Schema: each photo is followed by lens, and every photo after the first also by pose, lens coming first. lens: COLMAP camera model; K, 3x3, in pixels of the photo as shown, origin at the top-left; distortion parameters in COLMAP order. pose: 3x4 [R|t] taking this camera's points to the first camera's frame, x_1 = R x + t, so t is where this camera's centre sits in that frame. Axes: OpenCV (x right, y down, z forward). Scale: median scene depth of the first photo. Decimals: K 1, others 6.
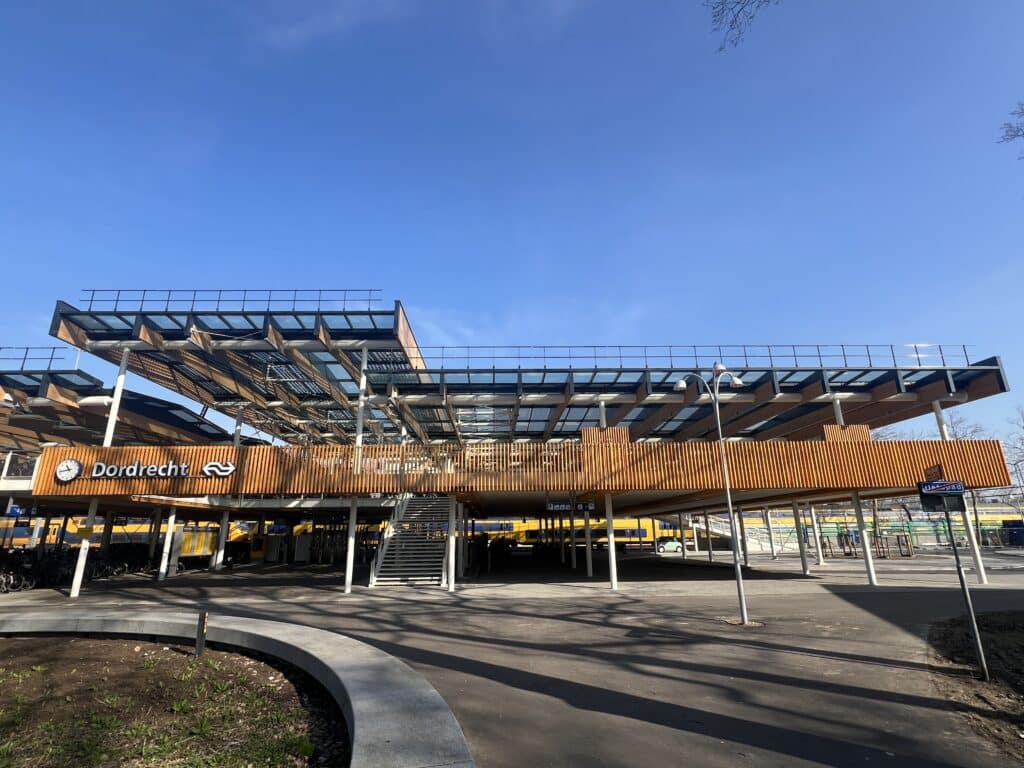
lens RADIAL K [[516.8, 0, 512.0], [0, 516.8, 384.0], [0, 0, 1]] dist [-0.003133, -0.000362]
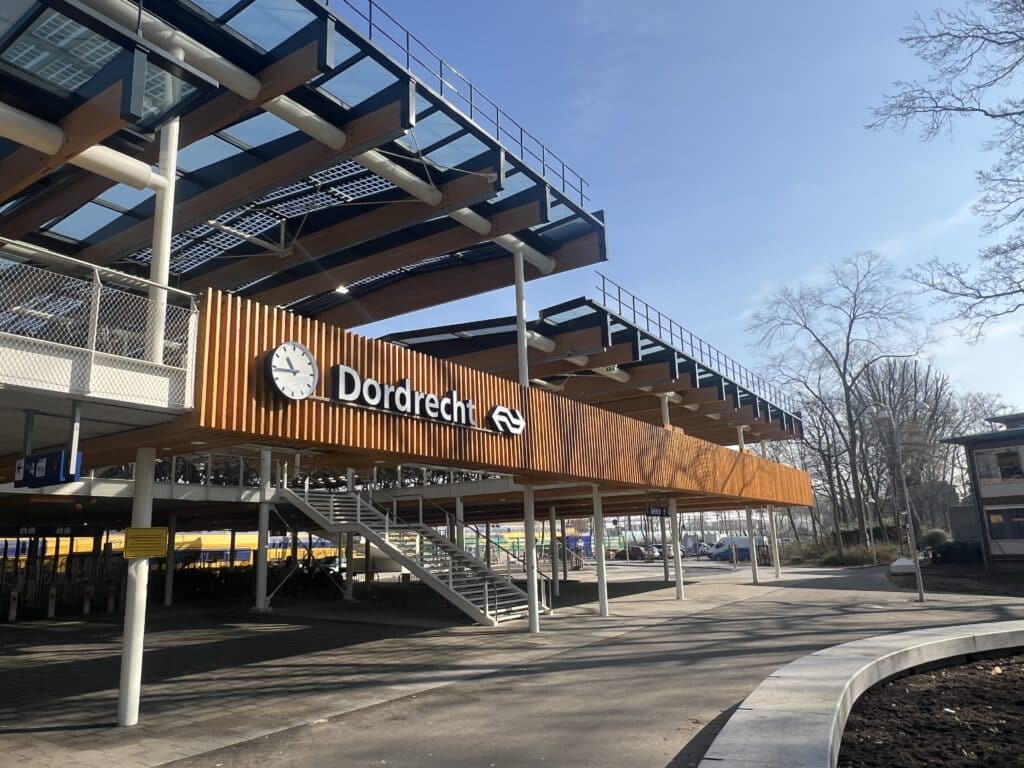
lens RADIAL K [[724.9, 0, 512.0], [0, 724.9, 384.0], [0, 0, 1]] dist [-0.001898, -0.000611]
pose [[0.571154, 0.172927, 0.802421, -1.165142], [-0.208335, 0.976086, -0.062063, 0.172946], [-0.793964, -0.131725, 0.593523, 0.565717]]
